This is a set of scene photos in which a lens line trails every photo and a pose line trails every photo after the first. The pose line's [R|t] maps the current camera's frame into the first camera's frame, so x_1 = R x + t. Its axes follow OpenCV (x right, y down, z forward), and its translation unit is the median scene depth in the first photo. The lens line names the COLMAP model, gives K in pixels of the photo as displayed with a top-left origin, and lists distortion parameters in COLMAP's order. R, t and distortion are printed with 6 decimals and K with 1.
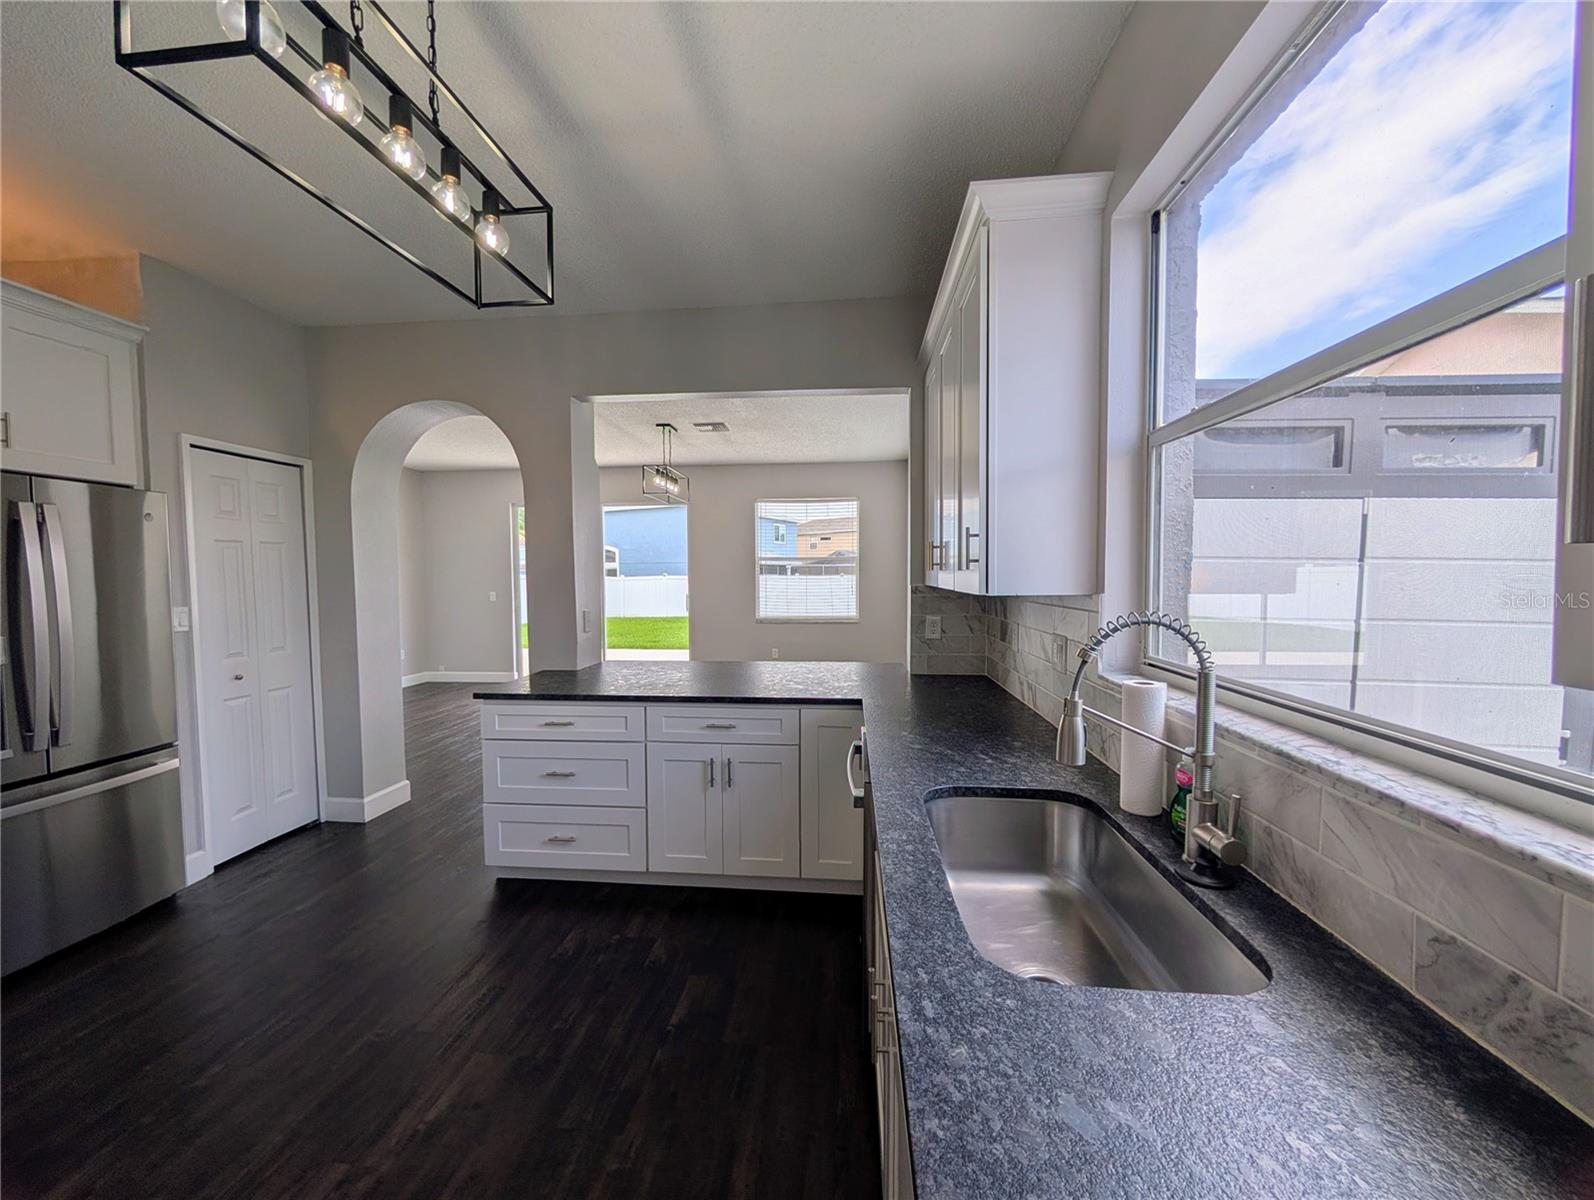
lens RADIAL K [[605.6, 0, 793.9], [0, 605.6, 597.5], [0, 0, 1]] dist [0.002268, -0.001391]
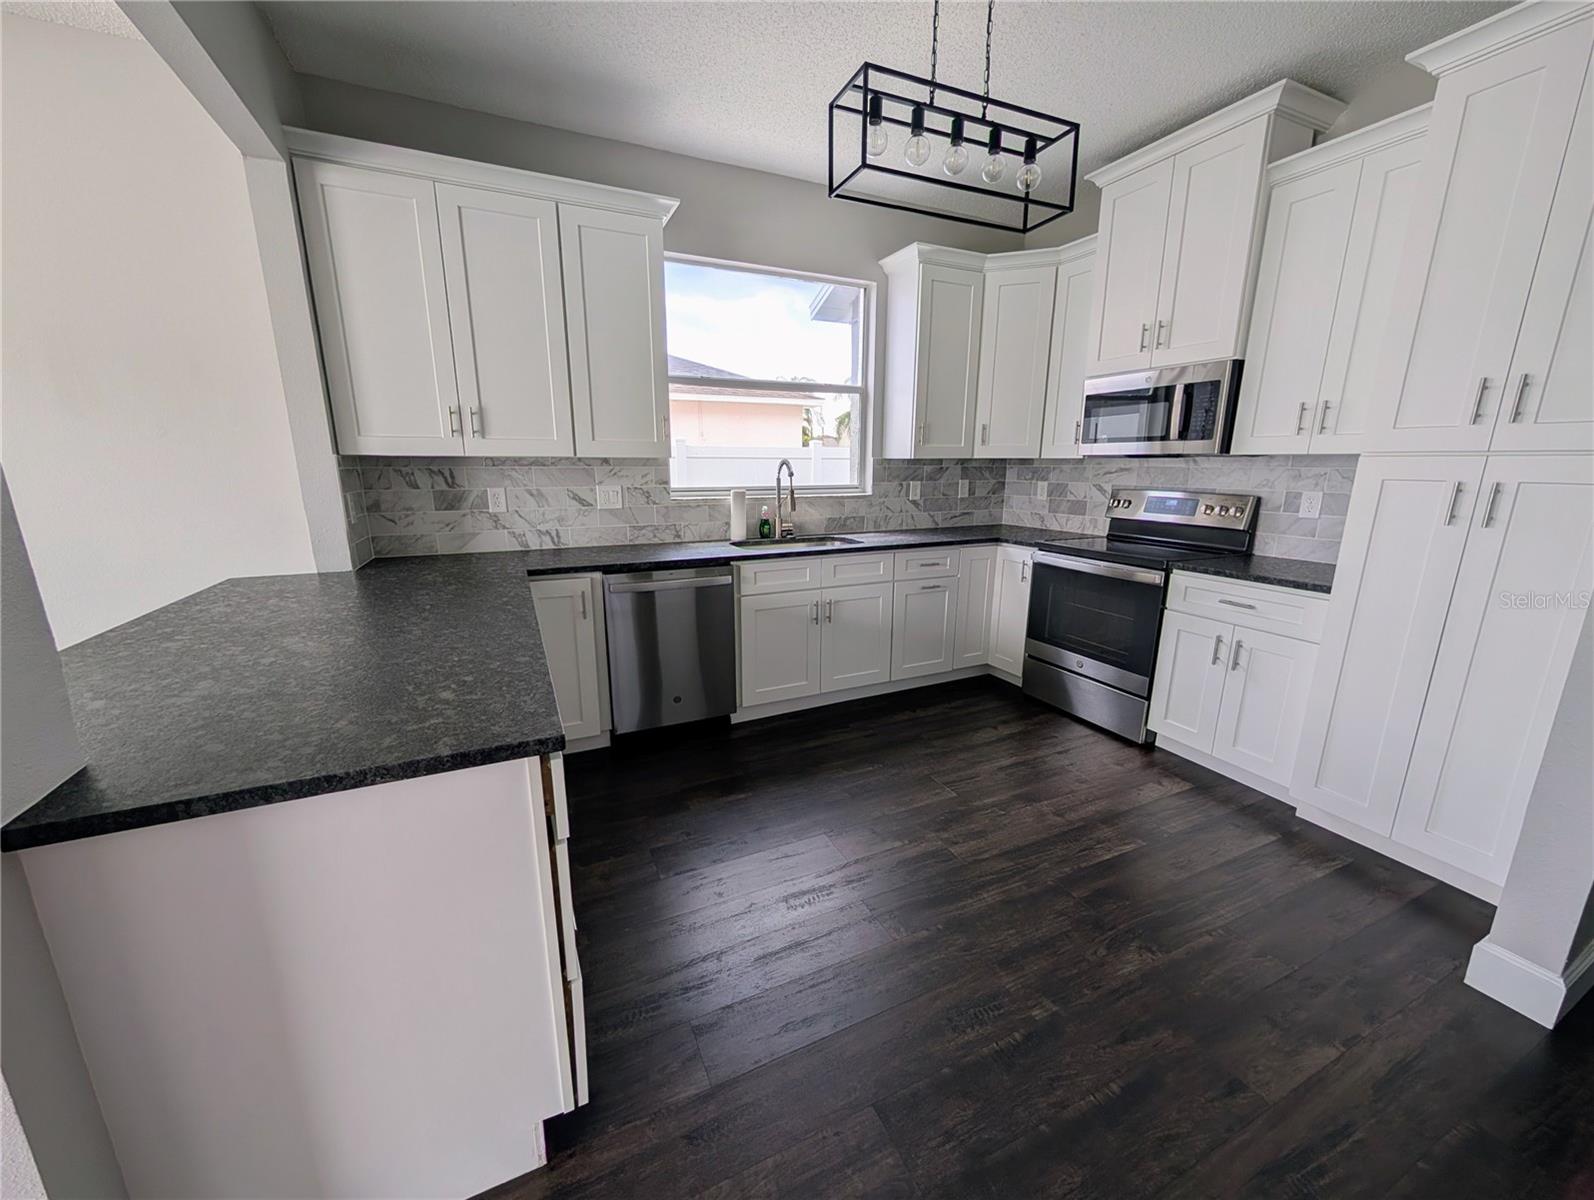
lens RADIAL K [[605.6, 0, 793.7], [0, 605.6, 603.7], [0, 0, 1]] dist [0.002268, -0.001391]
pose [[-0.511153, -0.194425, 0.837210, -0.911567], [0.033719, 0.968793, 0.245569, -0.007757], [-0.858828, 0.153753, -0.488646, 1.078848]]
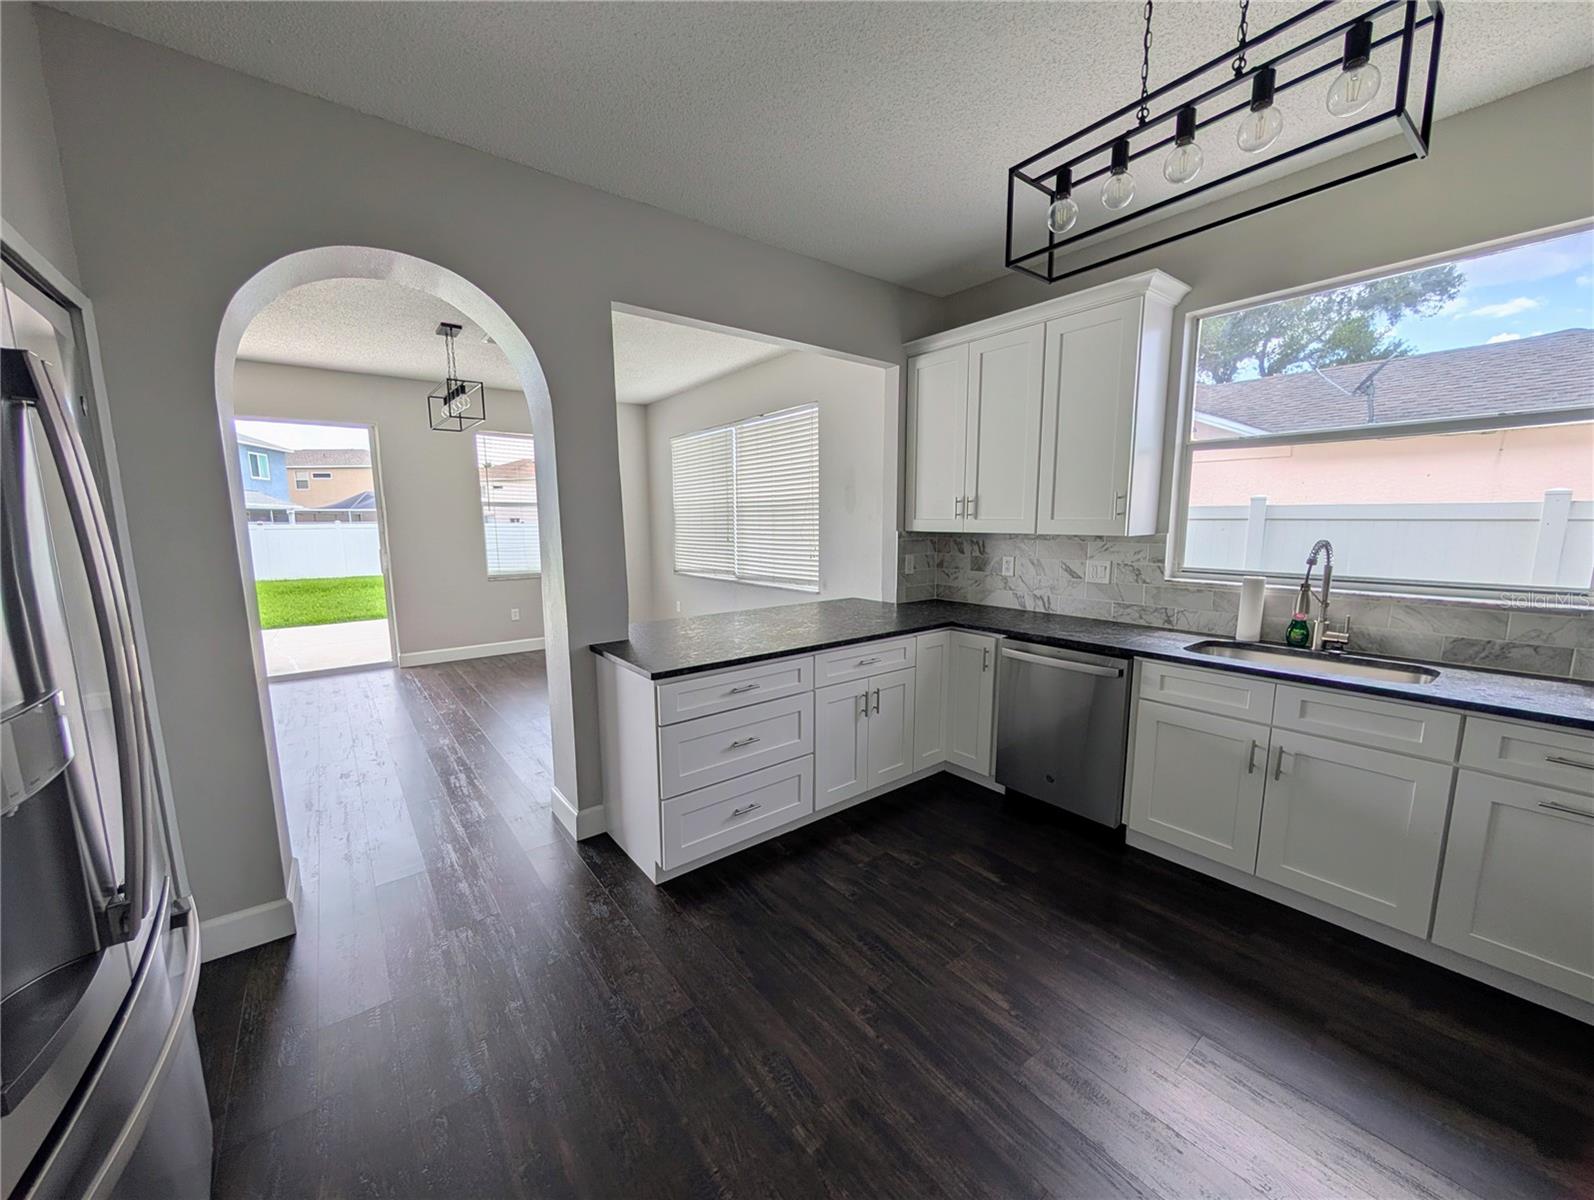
lens RADIAL K [[605.6, 0, 793.5], [0, 605.6, 602.0], [0, 0, 1]] dist [0.002268, -0.001391]
pose [[0.725535, -0.094704, 0.681638, -0.955763], [0.029573, 0.993862, 0.106606, -0.017160], [-0.687549, -0.057188, 0.723882, 0.299131]]
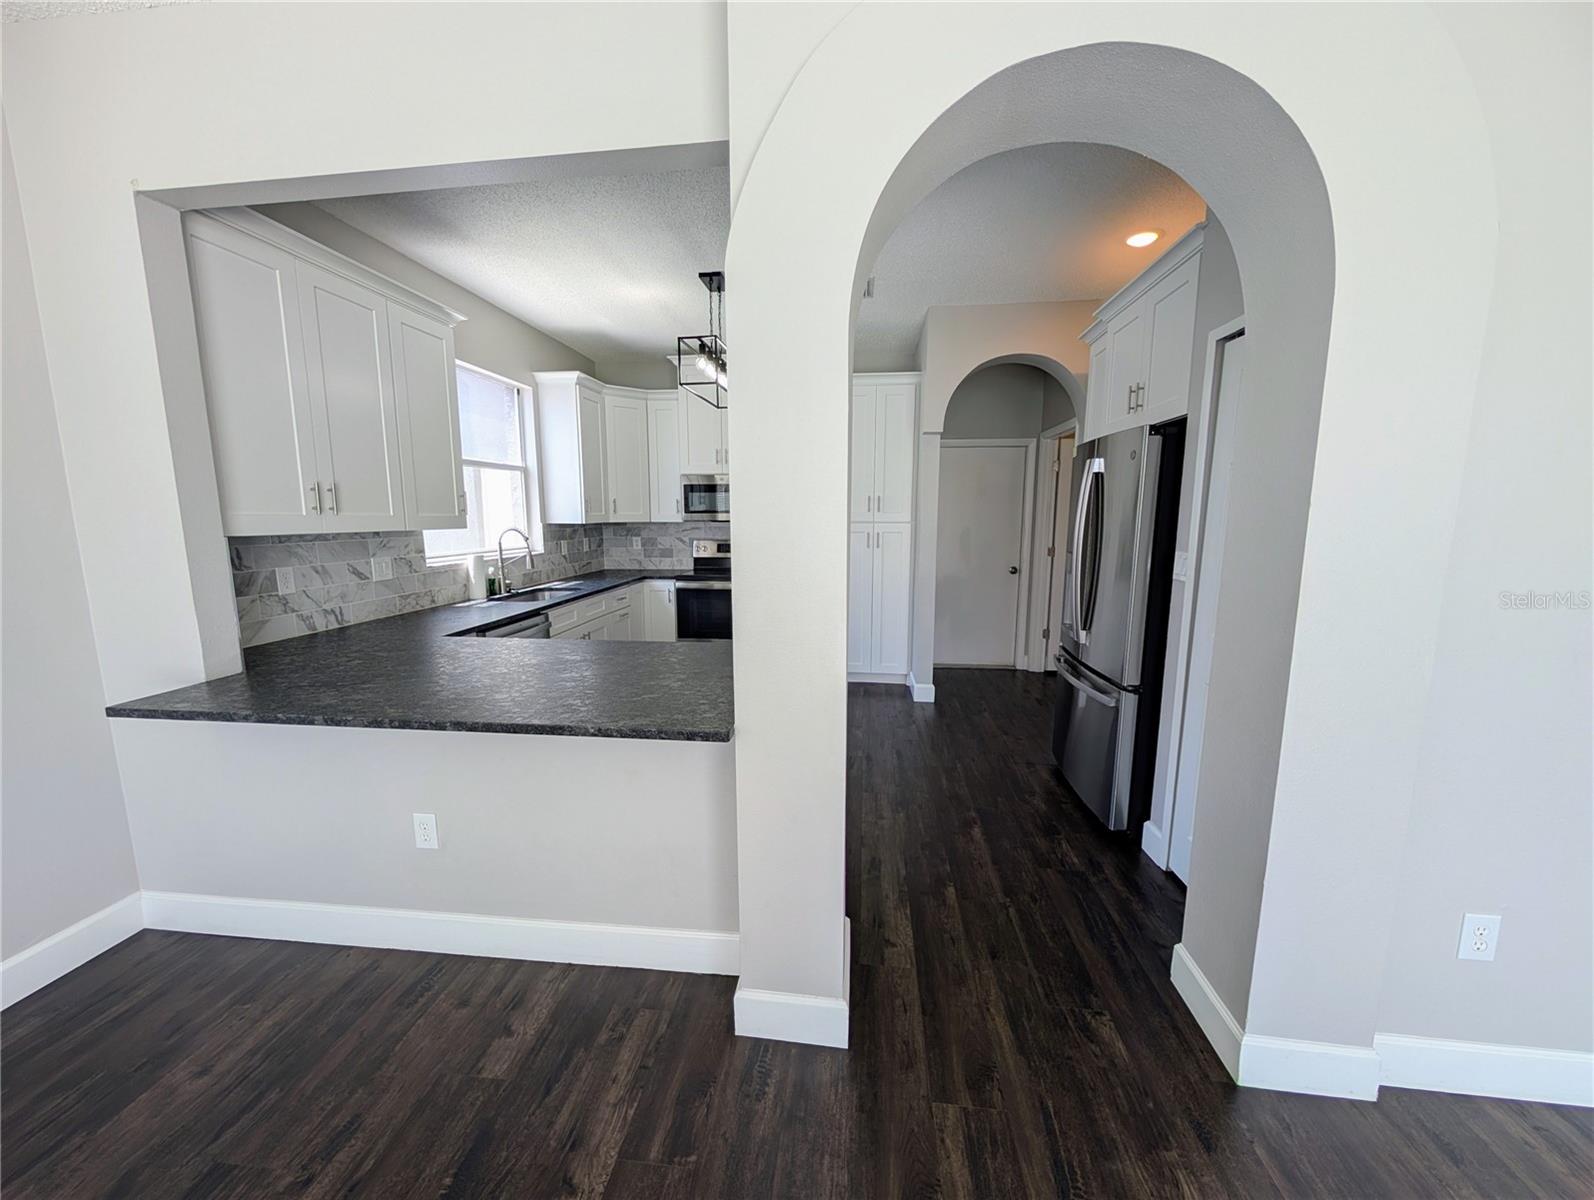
lens RADIAL K [[605.6, 0, 794.3], [0, 605.6, 601.5], [0, 0, 1]] dist [0.002268, -0.001391]
pose [[-0.999862, 0.000899, 0.016604, -0.501414], [0.003951, 0.982782, 0.184729, -0.084487], [-0.016152, 0.184769, -0.982649, 1.953010]]
